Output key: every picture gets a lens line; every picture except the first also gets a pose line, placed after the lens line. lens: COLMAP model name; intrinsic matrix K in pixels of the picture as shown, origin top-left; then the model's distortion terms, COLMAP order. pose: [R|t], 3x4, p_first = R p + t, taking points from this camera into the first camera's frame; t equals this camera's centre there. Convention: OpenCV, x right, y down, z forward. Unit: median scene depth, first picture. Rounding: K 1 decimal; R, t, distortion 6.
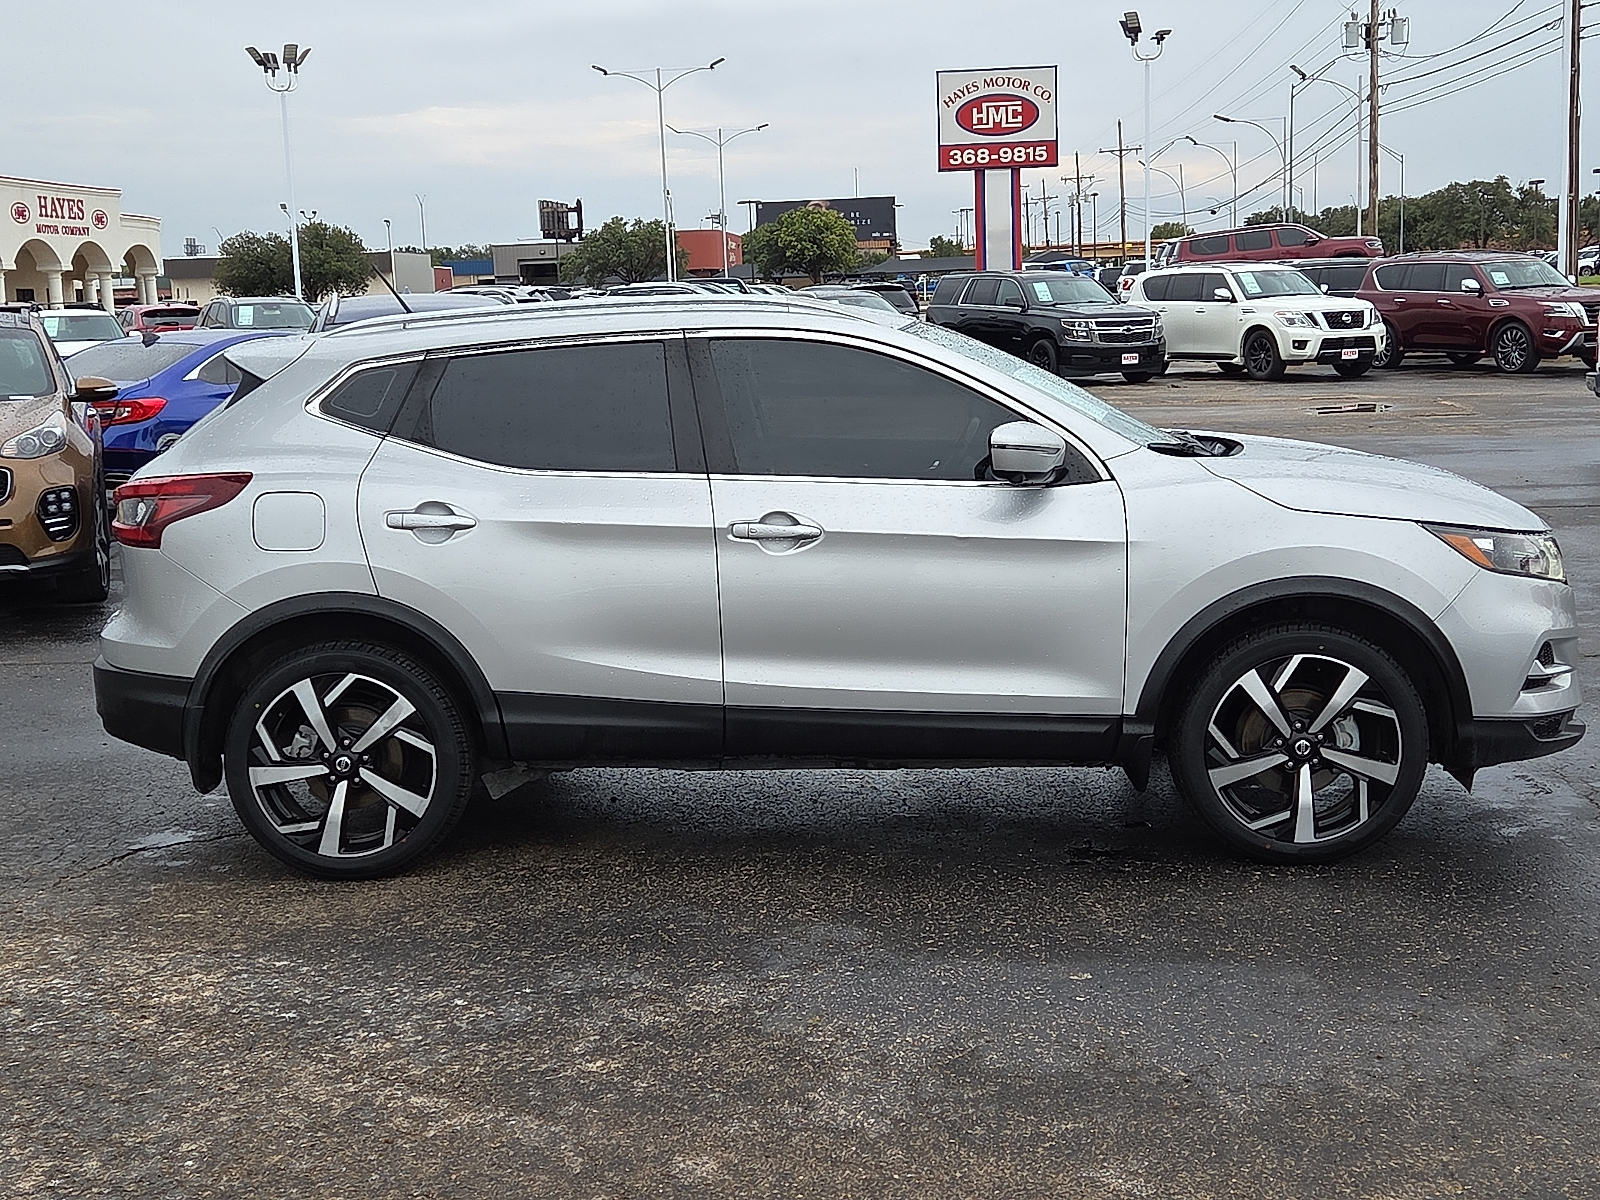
lens RADIAL K [[2081.6, 0, 795.2], [0, 2081.6, 607.6], [0, 0, 1]] dist [0.128485, 0.000000]
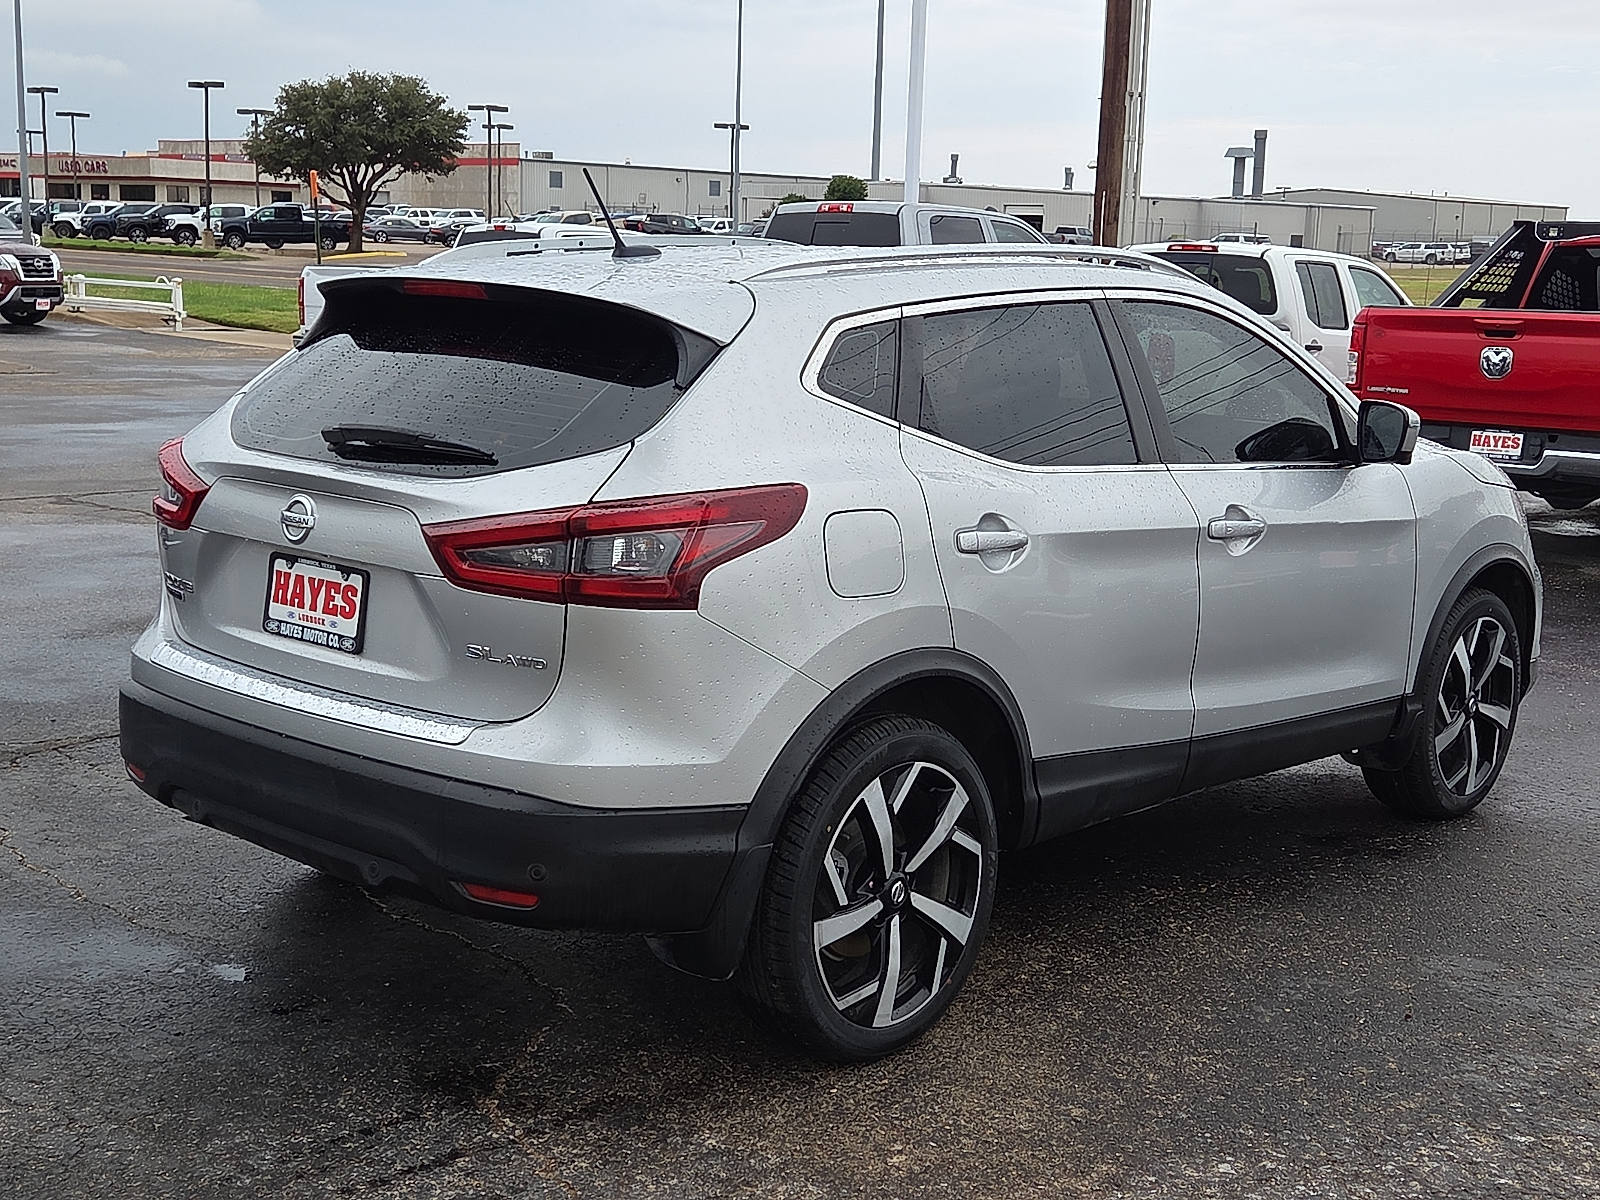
lens RADIAL K [[2081.6, 0, 798.1], [0, 2081.6, 603.9], [0, 0, 1]] dist [0.128485, 0.000000]
pose [[0.605098, -0.079514, 0.792171, -0.781714], [0.063449, 0.996652, 0.051574, -0.059810], [-0.793619, 0.019055, 0.608117, 0.598989]]
